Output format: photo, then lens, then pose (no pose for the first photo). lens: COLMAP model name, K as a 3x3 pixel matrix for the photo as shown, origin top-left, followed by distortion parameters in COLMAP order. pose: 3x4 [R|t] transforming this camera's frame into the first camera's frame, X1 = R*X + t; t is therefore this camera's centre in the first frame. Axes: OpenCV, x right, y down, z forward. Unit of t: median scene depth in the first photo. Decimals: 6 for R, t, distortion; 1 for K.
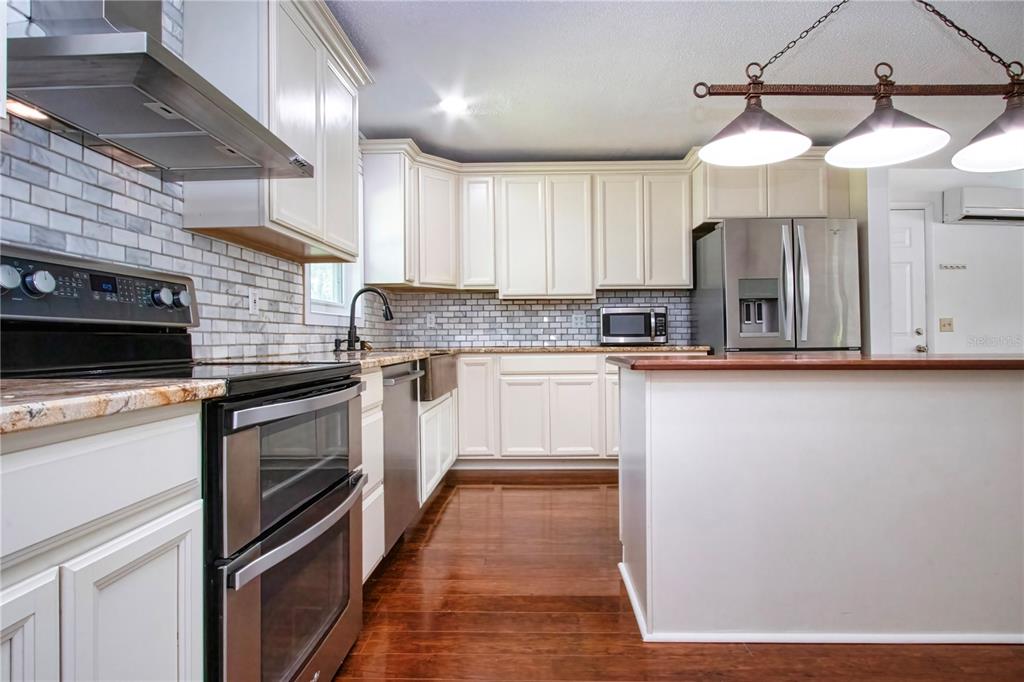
lens RADIAL K [[532.5, 0, 500.4], [0, 532.5, 338.7], [0, 0, 1]] dist [0.000449, 0.000535]
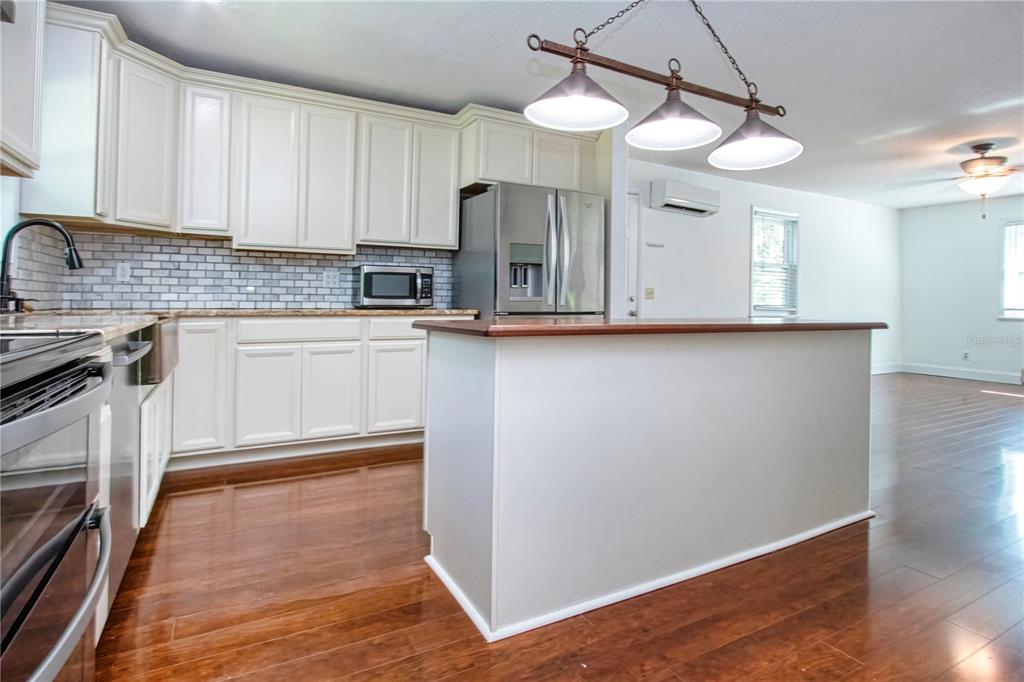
lens RADIAL K [[564.3, 0, 512.2], [0, 564.3, 299.0], [0, 0, 1]] dist [-0.005031, -0.000142]
pose [[0.857352, 0.016343, 0.514470, -0.080846], [-0.014499, 0.999866, -0.007599, 0.001047], [-0.514526, -0.000945, 0.857474, 0.071952]]
